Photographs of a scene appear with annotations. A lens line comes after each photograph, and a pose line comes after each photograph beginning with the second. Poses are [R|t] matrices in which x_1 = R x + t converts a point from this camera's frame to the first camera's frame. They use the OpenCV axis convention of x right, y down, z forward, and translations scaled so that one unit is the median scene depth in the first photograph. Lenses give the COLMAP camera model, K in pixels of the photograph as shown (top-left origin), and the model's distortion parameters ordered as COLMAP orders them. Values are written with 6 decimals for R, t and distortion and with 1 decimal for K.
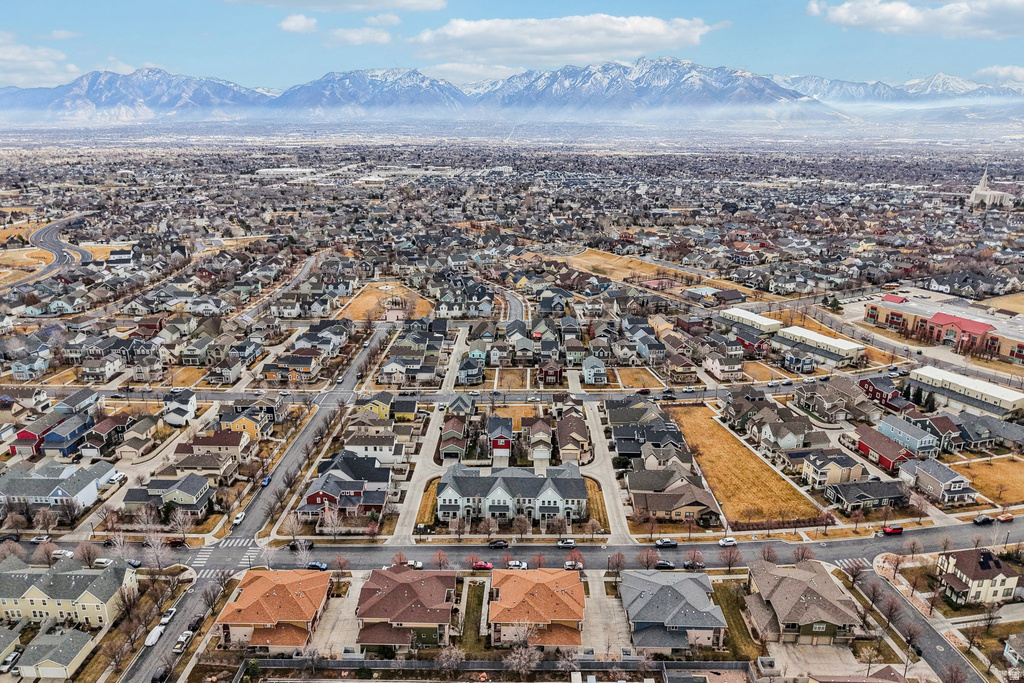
lens RADIAL K [[696.1, 0, 515.6], [0, 696.1, 338.9], [0, 0, 1]] dist [0.026723, -0.025194]
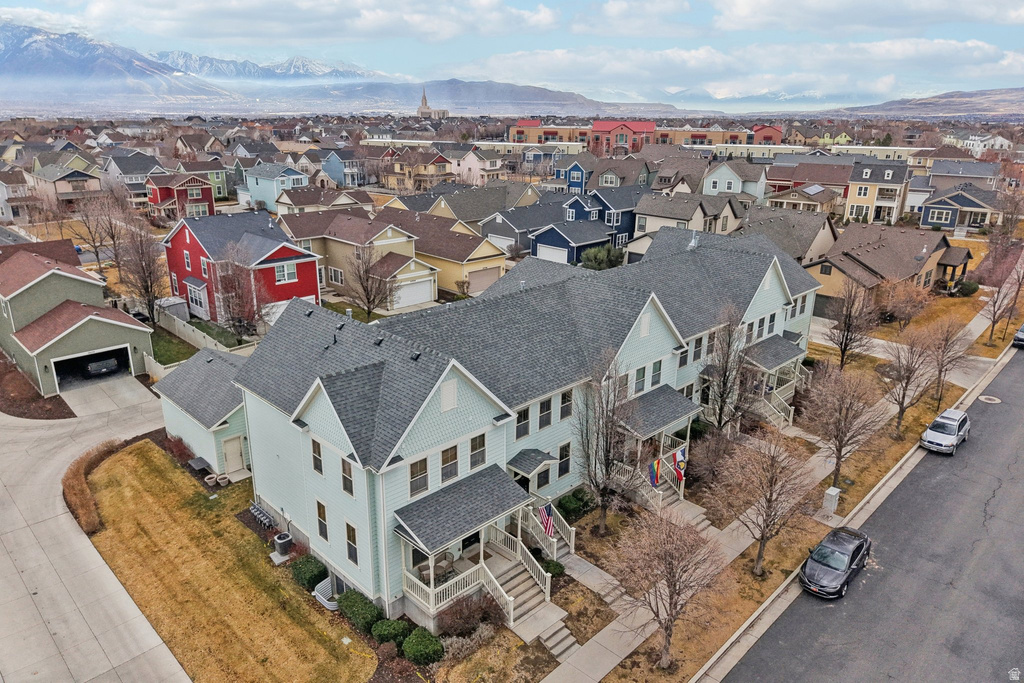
lens RADIAL K [[696.1, 0, 511.9], [0, 696.1, 343.6], [0, 0, 1]] dist [0.026723, -0.025194]
pose [[0.697369, -0.233140, 0.677733, -0.117917], [0.214287, 0.970183, 0.113248, 0.127490], [-0.683928, 0.066254, 0.726535, 0.577667]]
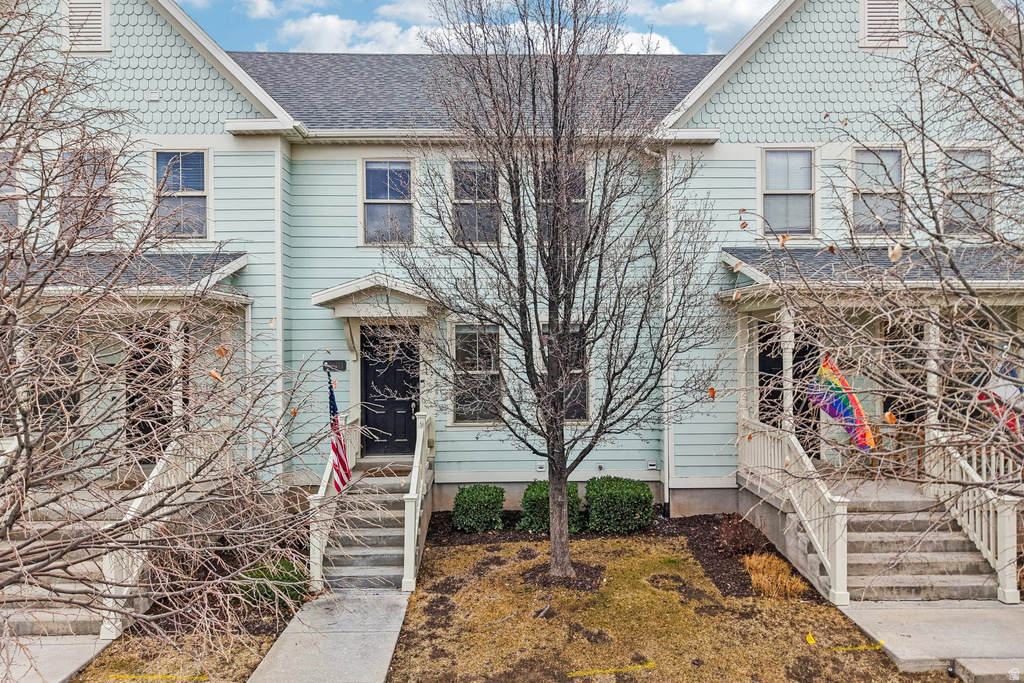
lens RADIAL K [[696.1, 0, 512.9], [0, 696.1, 341.6], [0, 0, 1]] dist [0.026723, -0.025194]
pose [[0.998808, -0.011786, 0.047358, -0.039372], [0.025543, 0.953117, -0.301523, 0.173905], [-0.041584, 0.302373, 0.952282, 0.619358]]
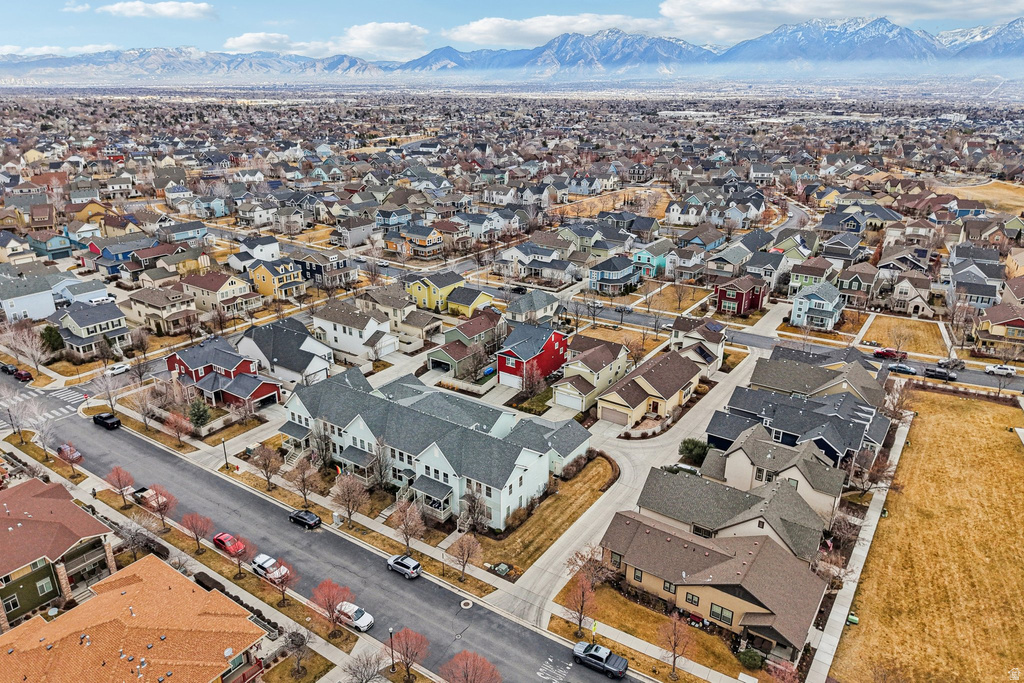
lens RADIAL K [[696.1, 0, 514.1], [0, 696.1, 327.0], [0, 0, 1]] dist [0.026723, -0.025194]
pose [[0.829336, 0.182701, -0.528036, 0.214813], [-0.164541, 0.982982, 0.081683, 0.057484], [0.533973, 0.019141, 0.845285, 0.406135]]
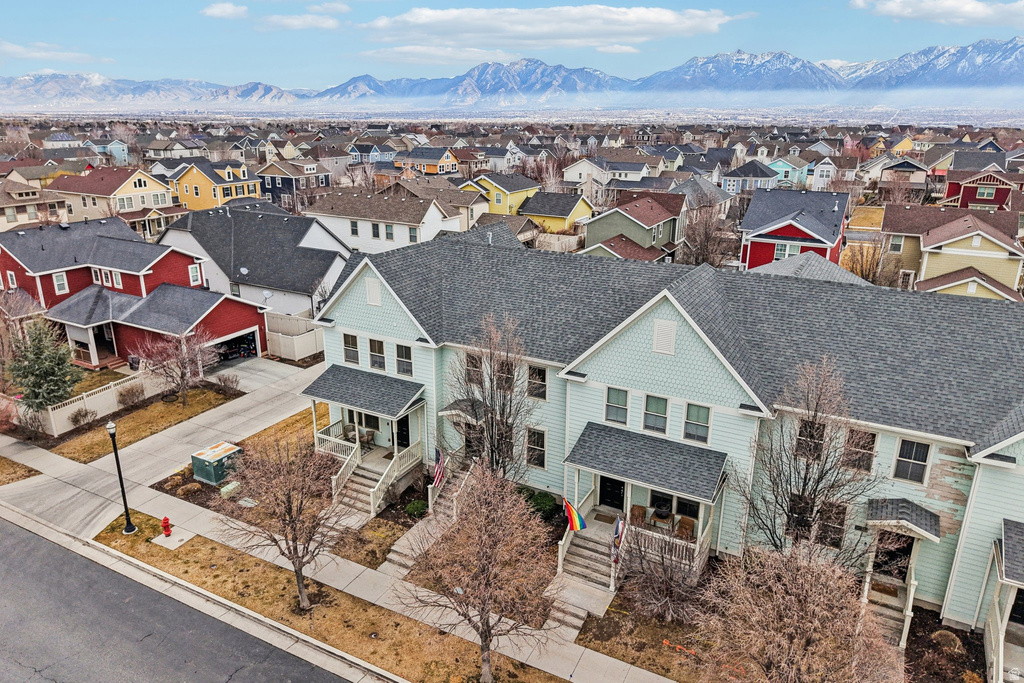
lens RADIAL K [[696.1, 0, 507.6], [0, 696.1, 335.8], [0, 0, 1]] dist [0.026723, -0.025194]
pose [[0.882004, 0.142934, -0.449042, 0.006415], [-0.141165, 0.989271, 0.037619, 0.142900], [0.449601, 0.030208, 0.892719, 0.565482]]
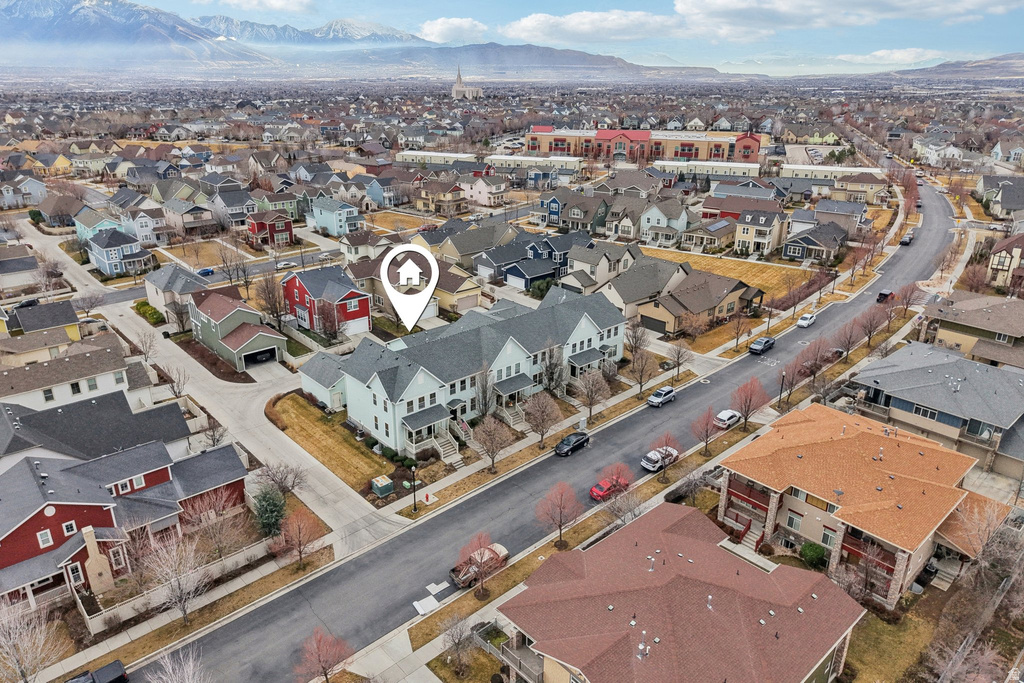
lens RADIAL K [[696.1, 0, 516.7], [0, 696.1, 337.6], [0, 0, 1]] dist [0.026723, -0.025194]
pose [[0.729752, -0.249131, 0.636707, -0.202479], [0.206458, 0.968073, 0.142160, 0.097010], [-0.651795, 0.027712, 0.757888, 0.422918]]
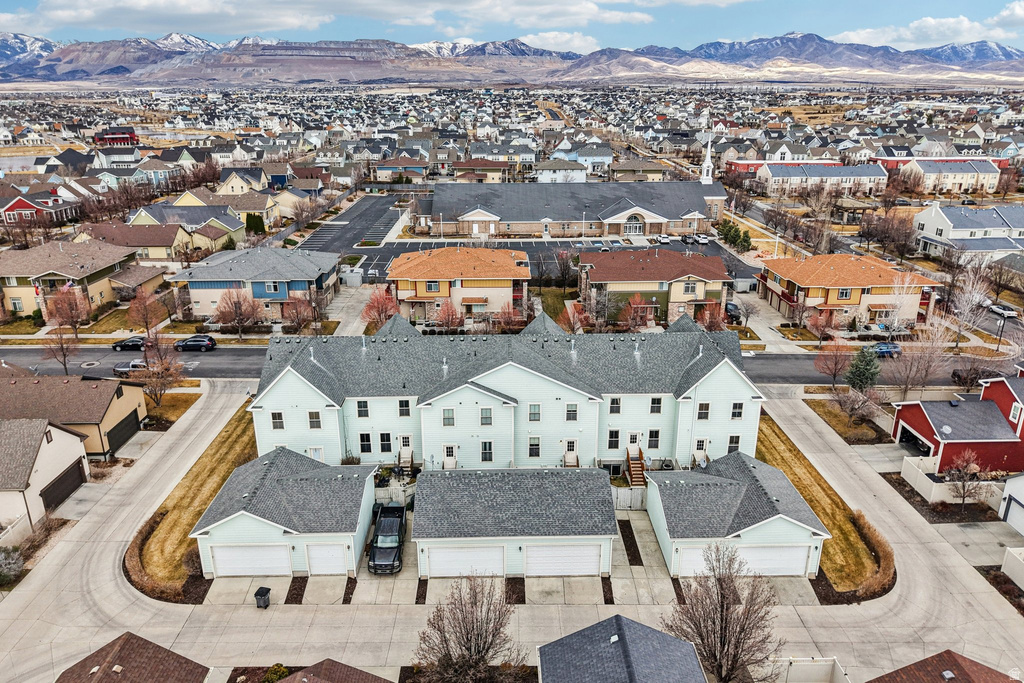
lens RADIAL K [[696.1, 0, 512.9], [0, 696.1, 338.8], [0, 0, 1]] dist [0.026723, -0.025194]
pose [[-0.999333, 0.005609, -0.036081, 0.002854], [-0.017110, 0.800998, 0.598423, 0.011832], [0.032257, 0.598641, -0.800367, 0.832759]]
